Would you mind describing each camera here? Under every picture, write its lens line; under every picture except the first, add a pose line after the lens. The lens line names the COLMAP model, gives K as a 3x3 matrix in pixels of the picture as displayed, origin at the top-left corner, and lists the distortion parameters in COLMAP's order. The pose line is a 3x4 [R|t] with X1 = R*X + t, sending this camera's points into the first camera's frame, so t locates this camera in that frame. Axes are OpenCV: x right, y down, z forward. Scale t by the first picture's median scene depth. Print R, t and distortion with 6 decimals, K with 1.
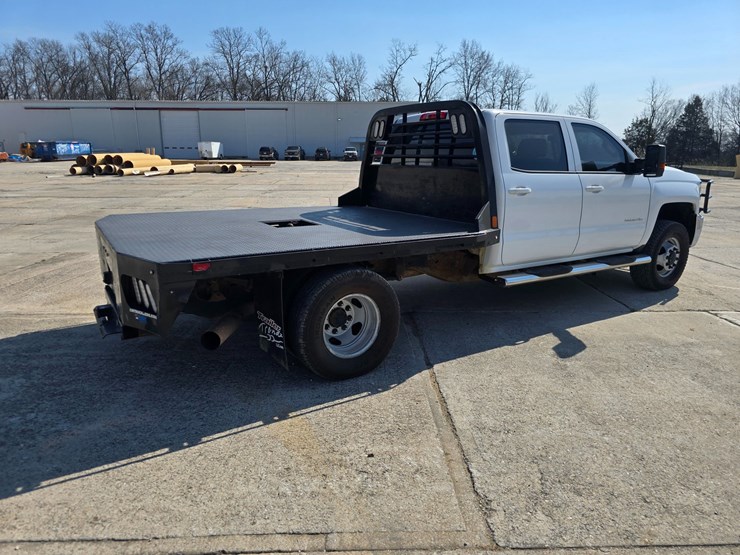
lens RADIAL K [[510.2, 0, 377.8], [0, 510.2, 274.5], [0, 0, 1]] dist [0.042070, -0.035995]
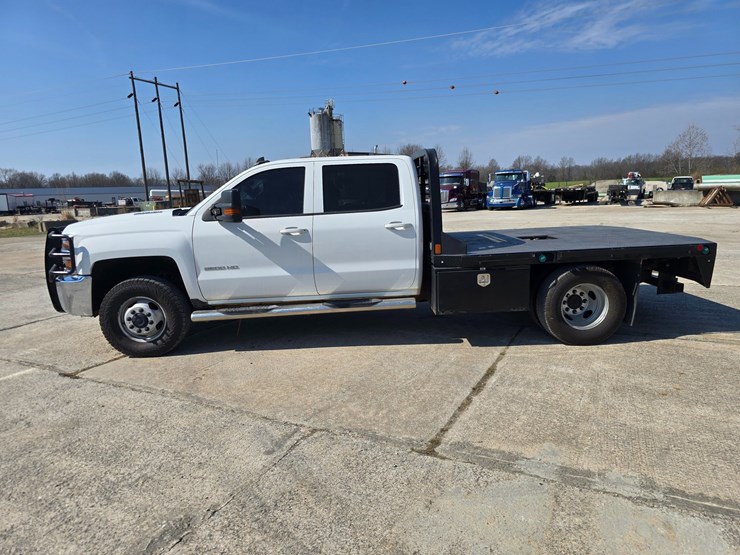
lens RADIAL K [[486.1, 0, 370.0], [0, 486.1, 277.5], [0, 0, 1]] dist [0.044920, -0.035338]
pose [[-0.858621, -0.070292, 0.507768, -0.154893], [0.144962, 0.916825, 0.372046, -0.188016], [-0.491687, 0.393054, -0.777015, 0.770421]]
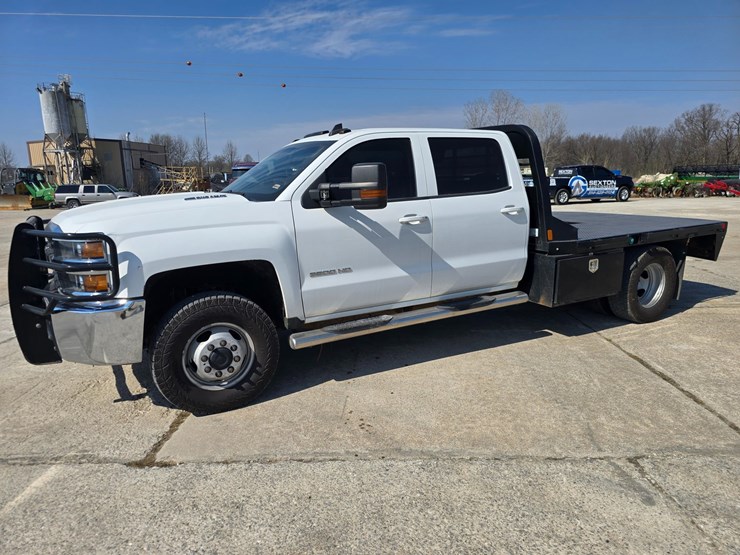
lens RADIAL K [[486.0, 0, 358.6], [0, 486.0, 288.7], [0, 0, 1]] dist [0.047773, -0.042291]
pose [[-0.996169, -0.006707, 0.087187, 0.085653], [0.032476, 0.897363, 0.440096, -0.183735], [-0.081190, 0.441241, -0.893708, 0.780191]]
